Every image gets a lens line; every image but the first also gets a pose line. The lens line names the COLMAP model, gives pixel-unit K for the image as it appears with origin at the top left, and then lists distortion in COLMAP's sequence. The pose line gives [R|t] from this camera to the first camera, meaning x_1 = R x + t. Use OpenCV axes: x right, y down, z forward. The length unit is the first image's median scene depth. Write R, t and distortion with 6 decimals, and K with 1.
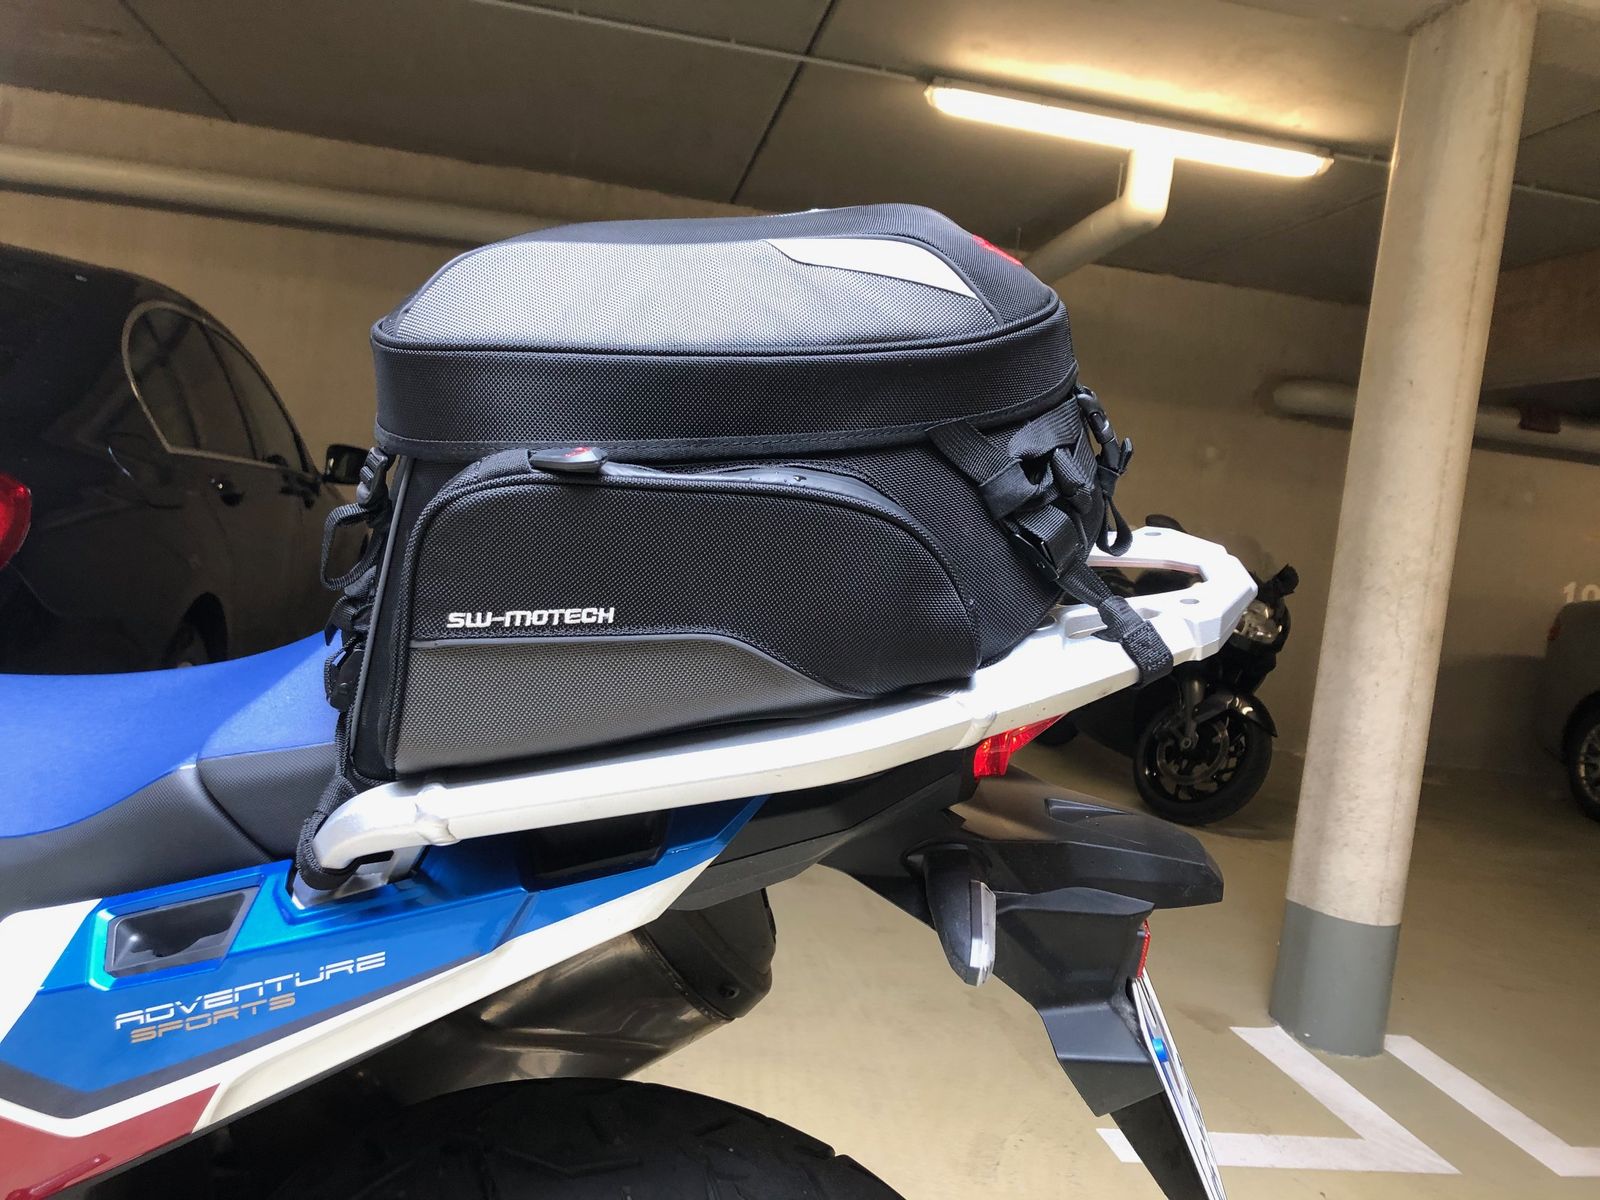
lens RADIAL K [[1334.9, 0, 810.8], [0, 1334.9, 583.4], [0, 0, 1]] dist [0.034682, -0.037696]
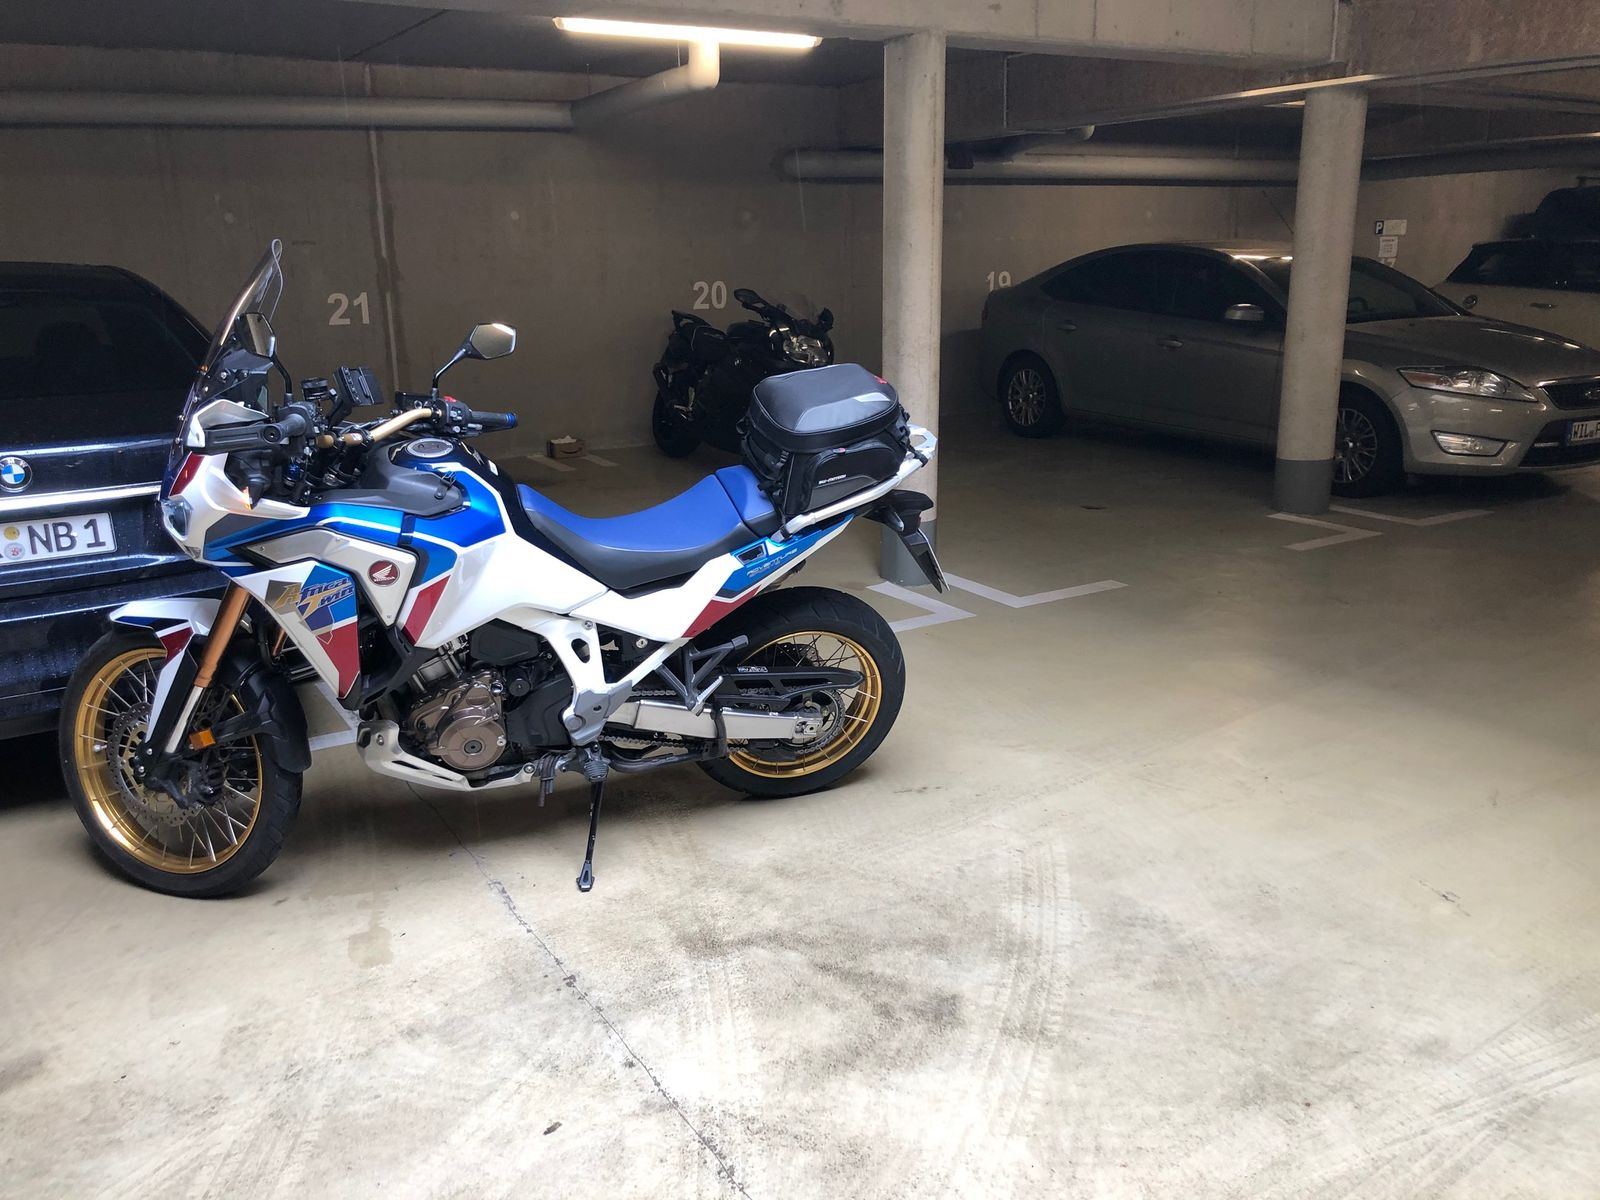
lens RADIAL K [[1334.9, 0, 799.5], [0, 1334.9, 604.4], [0, 0, 1]] dist [0.034682, -0.037696]
pose [[0.919961, -0.226519, 0.319939, -0.242302], [0.143666, 0.954185, 0.262470, -0.103499], [-0.364736, -0.195498, 0.910356, -0.445808]]
